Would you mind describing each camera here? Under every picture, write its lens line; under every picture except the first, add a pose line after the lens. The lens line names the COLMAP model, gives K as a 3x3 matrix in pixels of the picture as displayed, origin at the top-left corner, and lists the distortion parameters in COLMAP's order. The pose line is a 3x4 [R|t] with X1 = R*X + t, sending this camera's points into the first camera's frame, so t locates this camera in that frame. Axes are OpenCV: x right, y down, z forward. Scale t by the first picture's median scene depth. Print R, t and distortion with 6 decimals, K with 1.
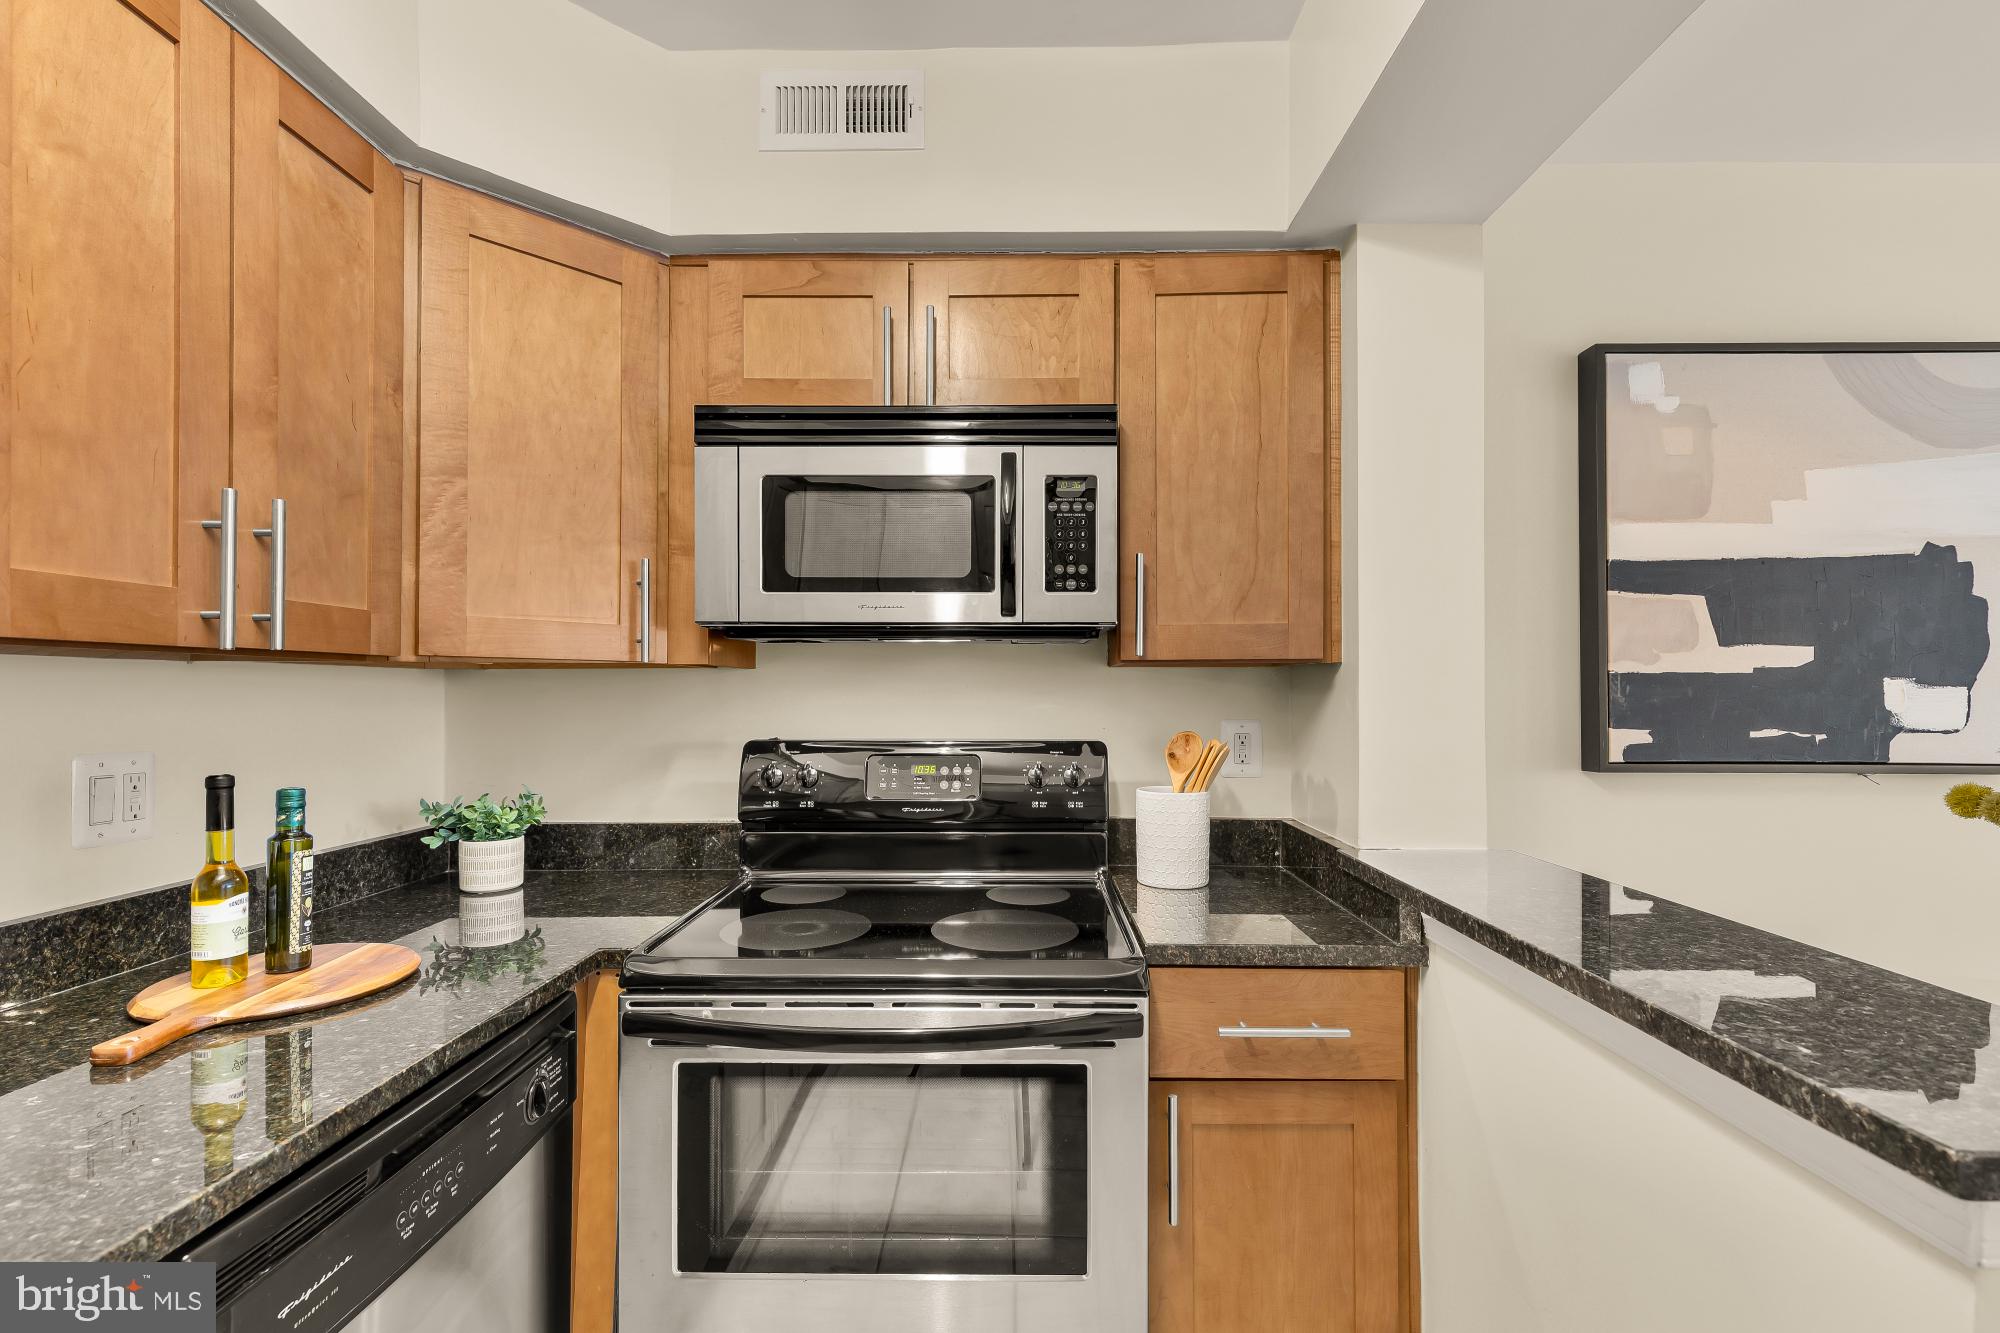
lens RADIAL K [[907.4, 0, 1017.7], [0, 907.4, 689.0], [0, 0, 1]] dist [0.007858, 0.000198]
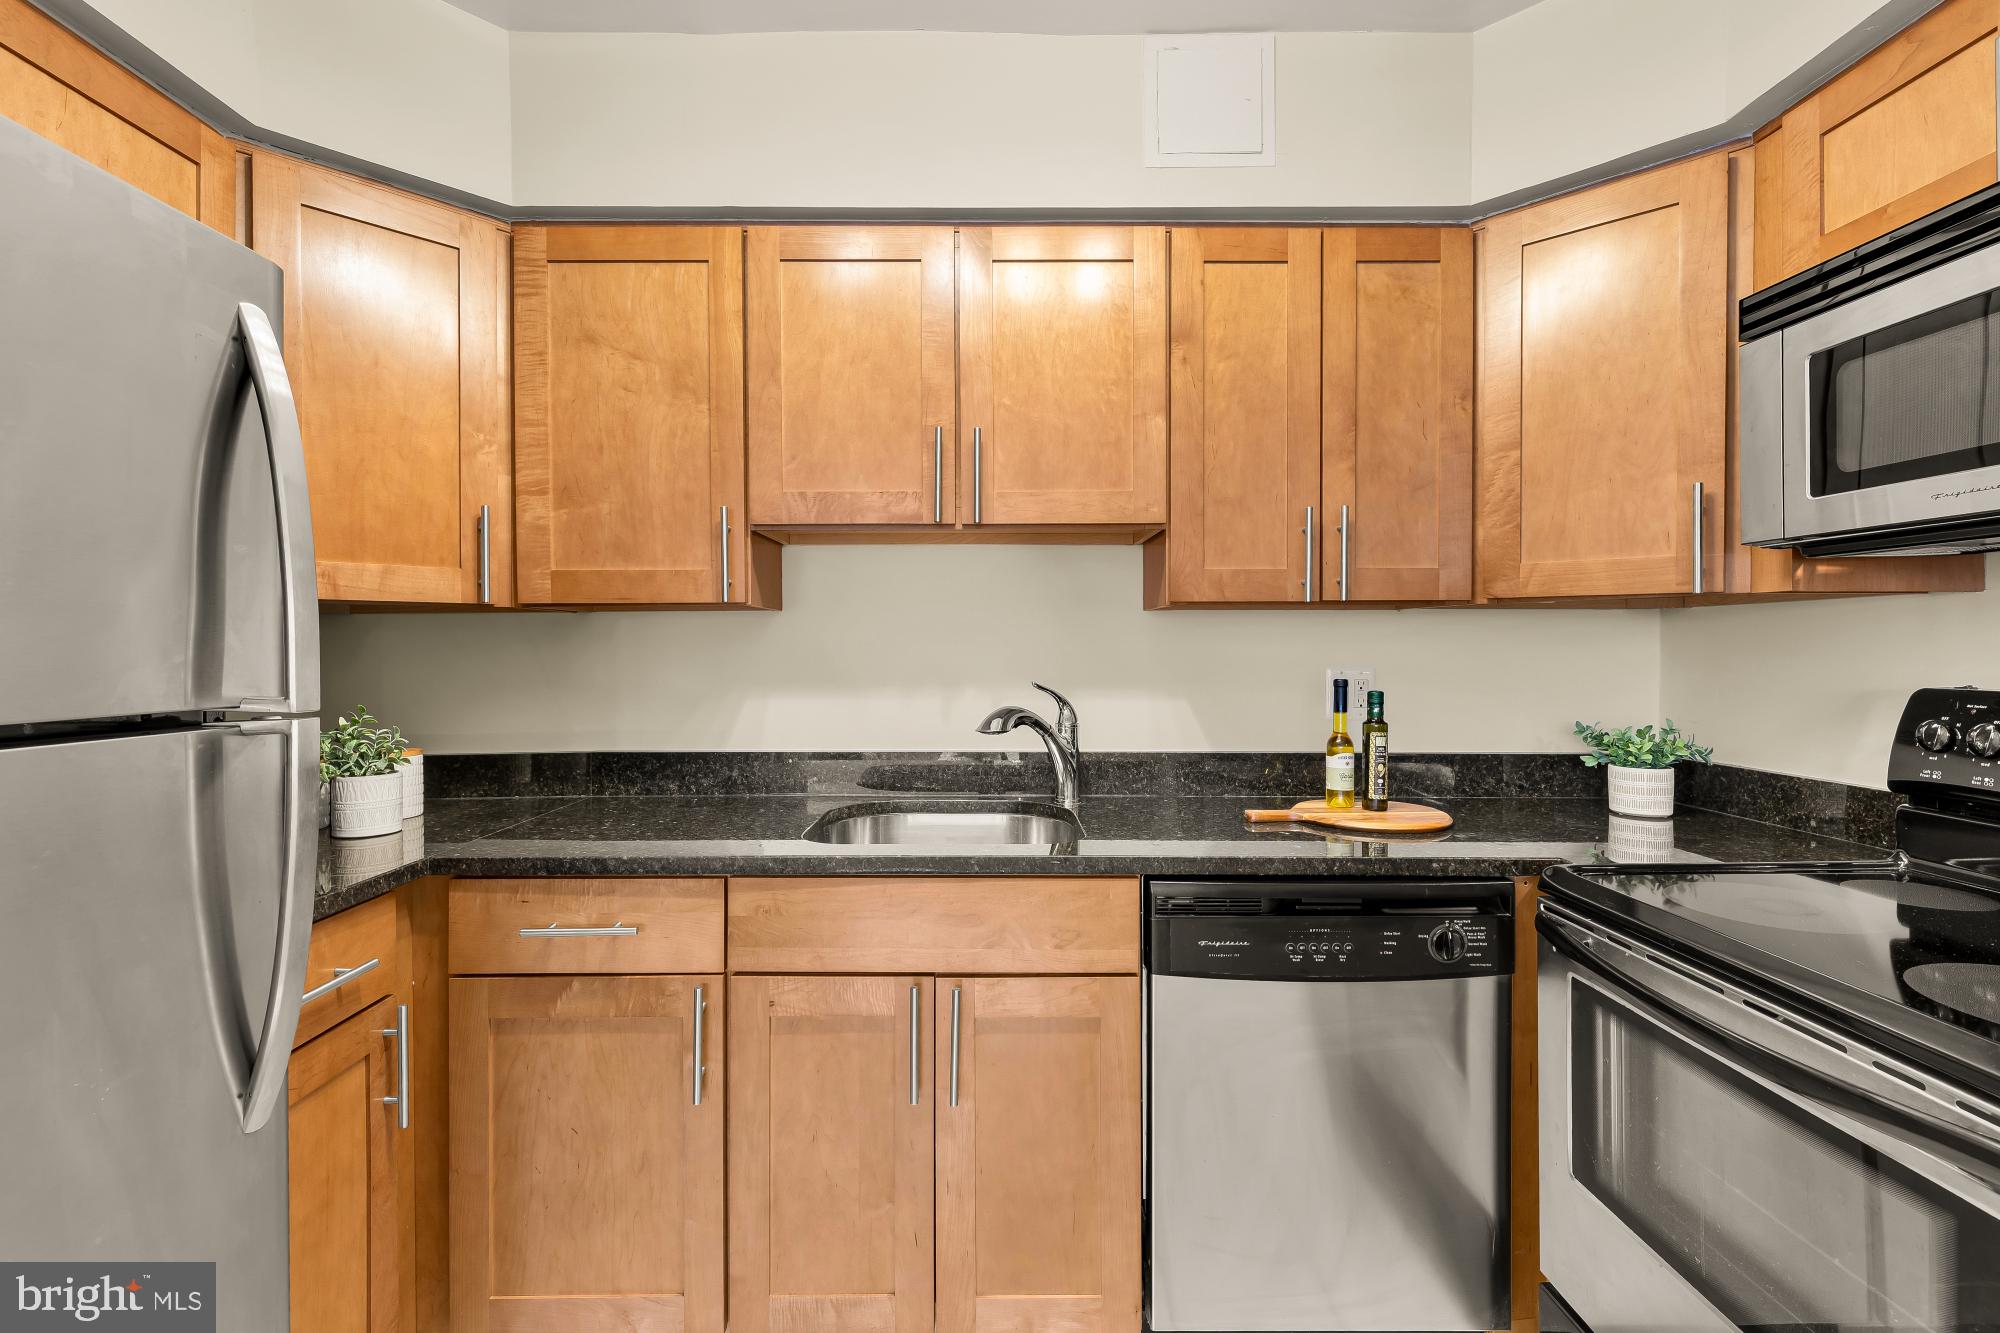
lens RADIAL K [[907.4, 0, 990.0], [0, 907.4, 646.8], [0, 0, 1]] dist [0.007858, 0.000198]
pose [[0.006393, 0.000806, -0.999979, 0.532536], [0.001615, 0.999998, 0.000817, 0.024875], [0.999978, -0.001620, 0.006392, 0.258468]]
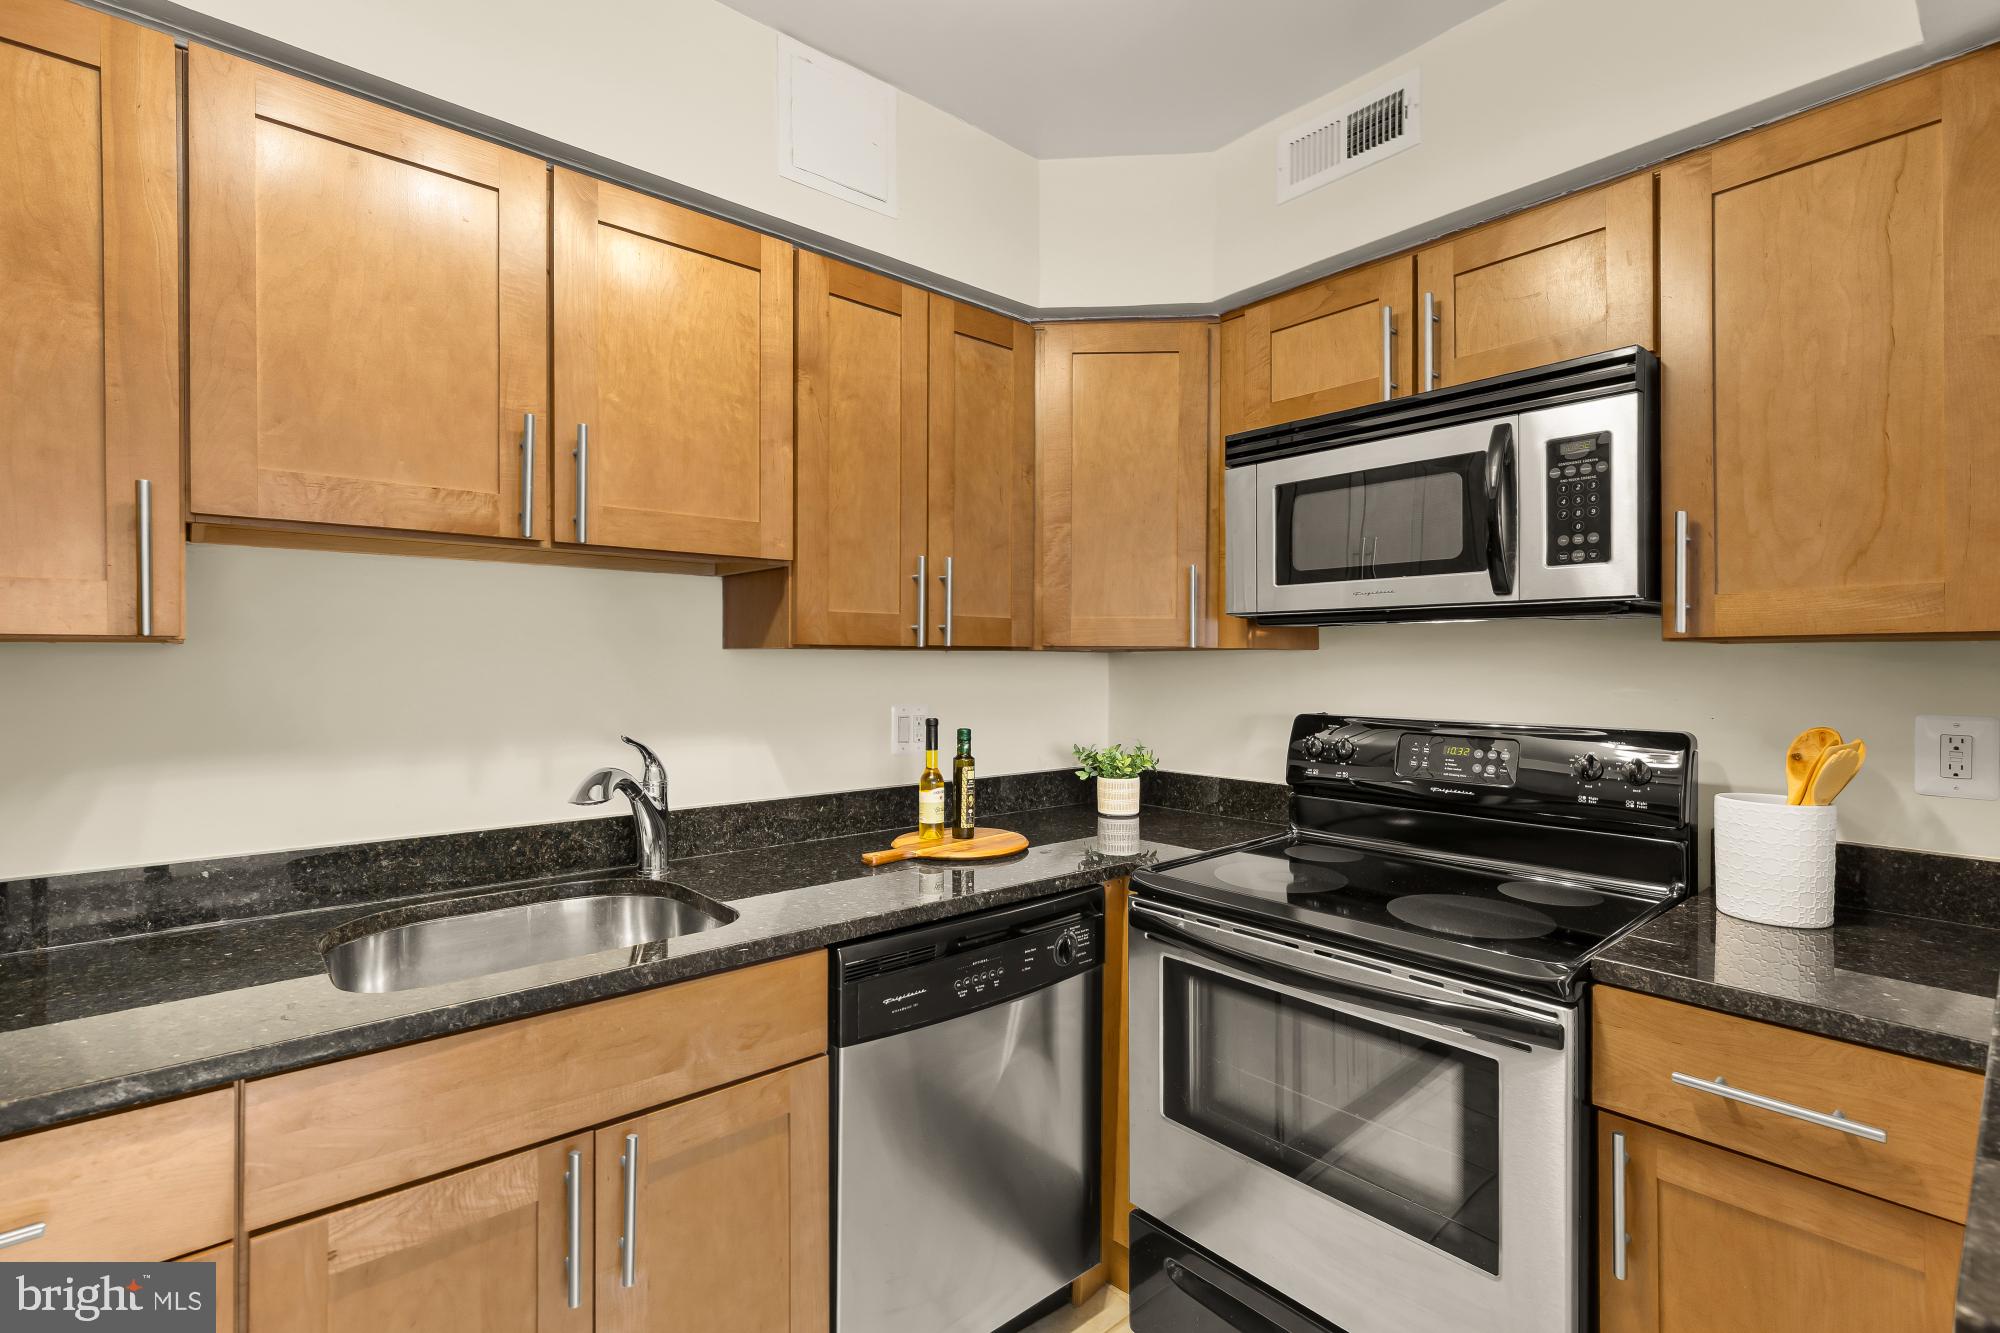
lens RADIAL K [[907.4, 0, 1019.9], [0, 907.4, 664.2], [0, 0, 1]] dist [0.007858, 0.000198]
pose [[0.666424, 0.002853, -0.745568, 0.372723], [-0.000653, 0.999995, 0.003244, -0.010460], [0.745573, -0.001675, 0.666422, -0.019061]]
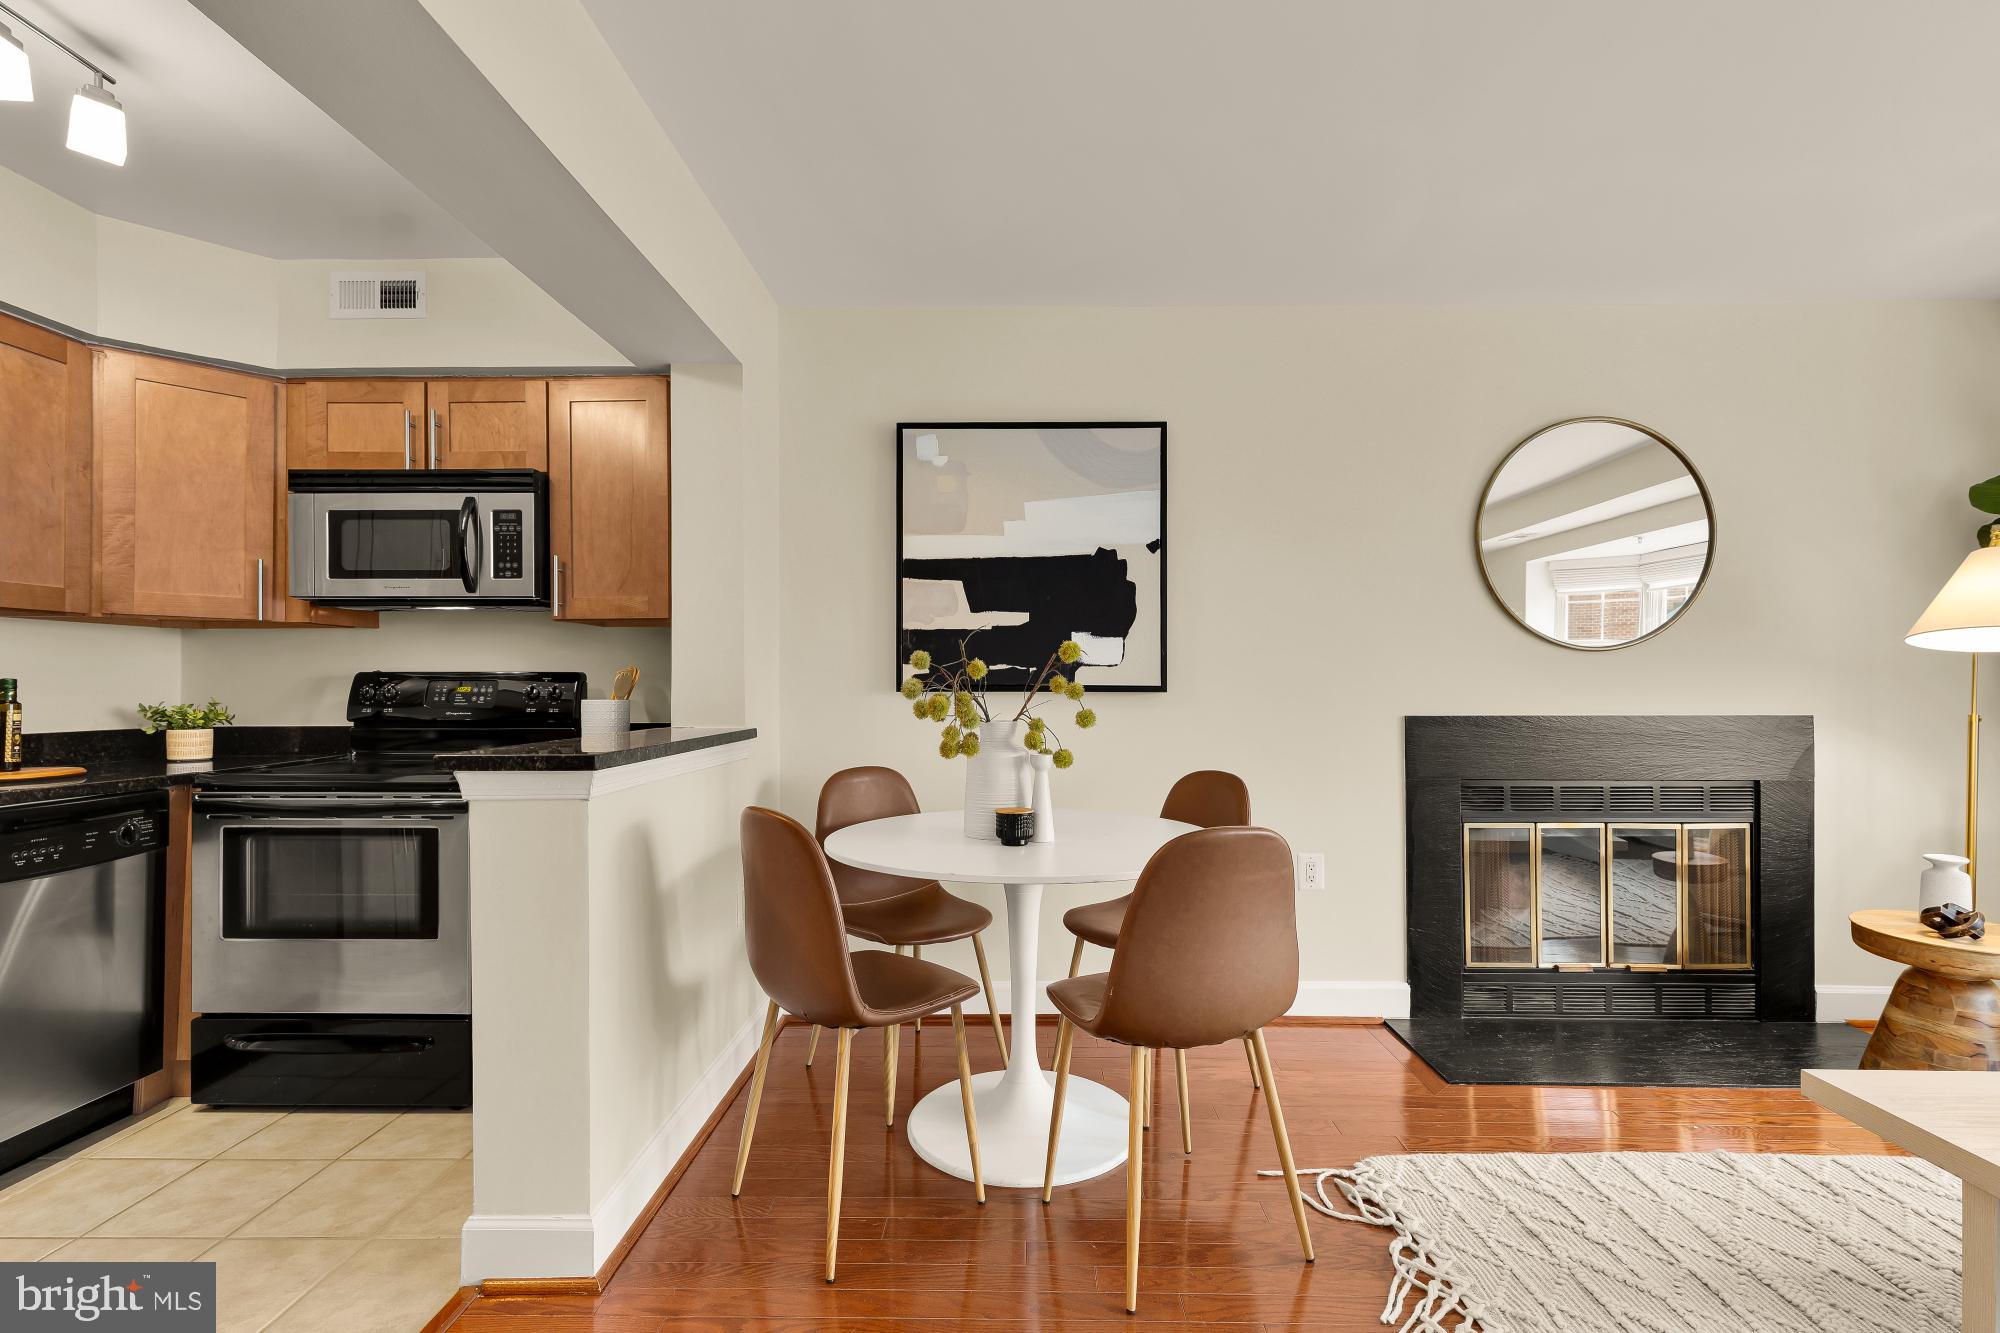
lens RADIAL K [[907.4, 0, 1013.5], [0, 907.4, 680.2], [0, 0, 1]] dist [0.007858, 0.000198]
pose [[0.999929, -0.001316, -0.011816, 1.022242], [0.001278, 0.999994, -0.003190, 0.090645], [0.011820, 0.003174, 0.999925, -0.693432]]
